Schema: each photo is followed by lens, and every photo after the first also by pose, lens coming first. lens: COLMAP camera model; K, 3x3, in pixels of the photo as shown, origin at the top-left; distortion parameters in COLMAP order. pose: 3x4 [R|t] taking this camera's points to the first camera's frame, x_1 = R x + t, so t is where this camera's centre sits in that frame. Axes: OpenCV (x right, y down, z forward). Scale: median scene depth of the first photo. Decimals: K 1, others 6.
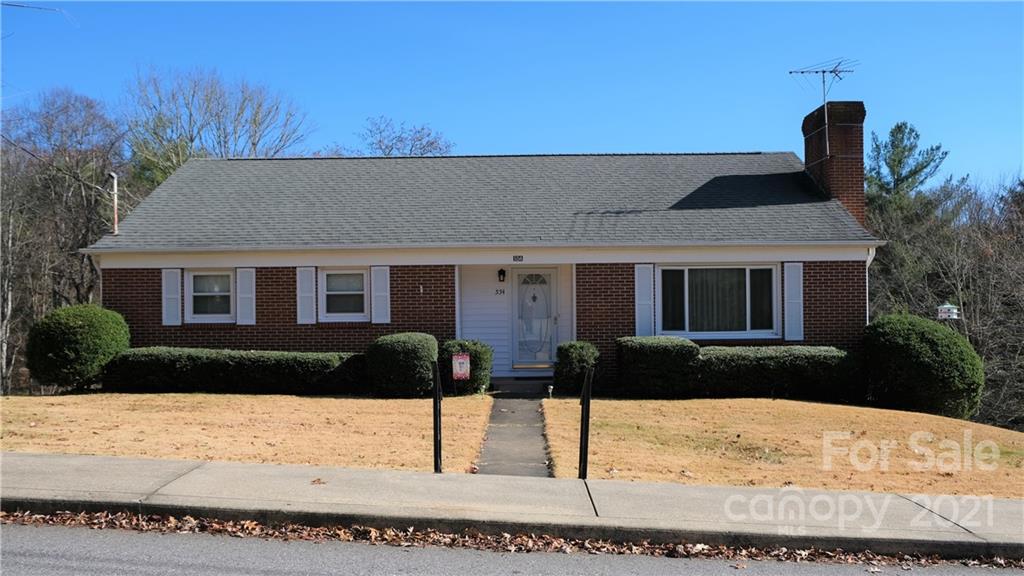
lens RADIAL K [[795.9, 0, 522.2], [0, 795.9, 293.3], [0, 0, 1]] dist [-0.035814, 0.052942]
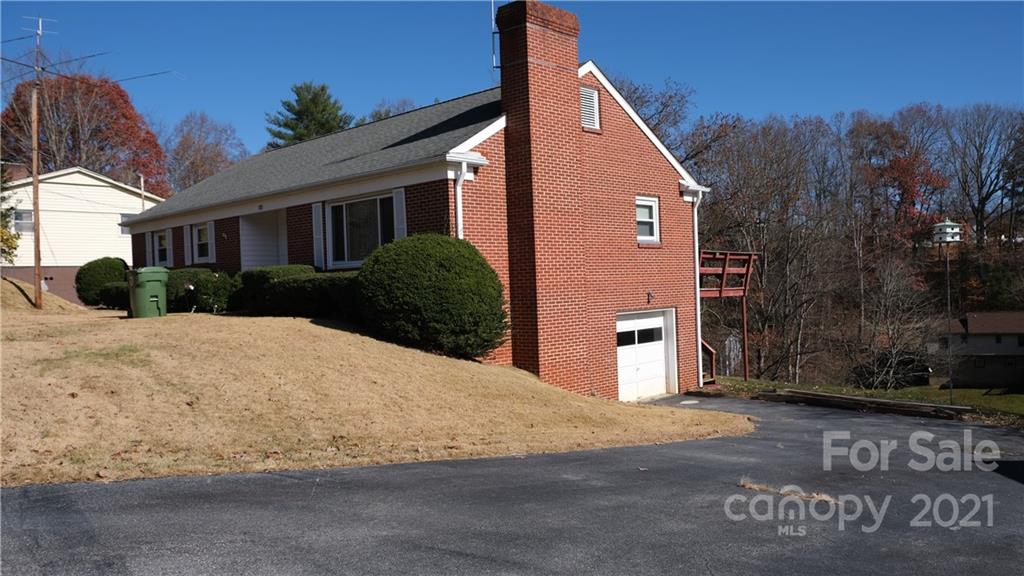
lens RADIAL K [[795.9, 0, 522.2], [0, 795.9, 293.3], [0, 0, 1]] dist [-0.035814, 0.052942]
pose [[0.735540, -0.010722, -0.677396, 1.137603], [0.055116, 0.997507, 0.044058, 0.058430], [0.675235, -0.069741, 0.734298, 0.347208]]
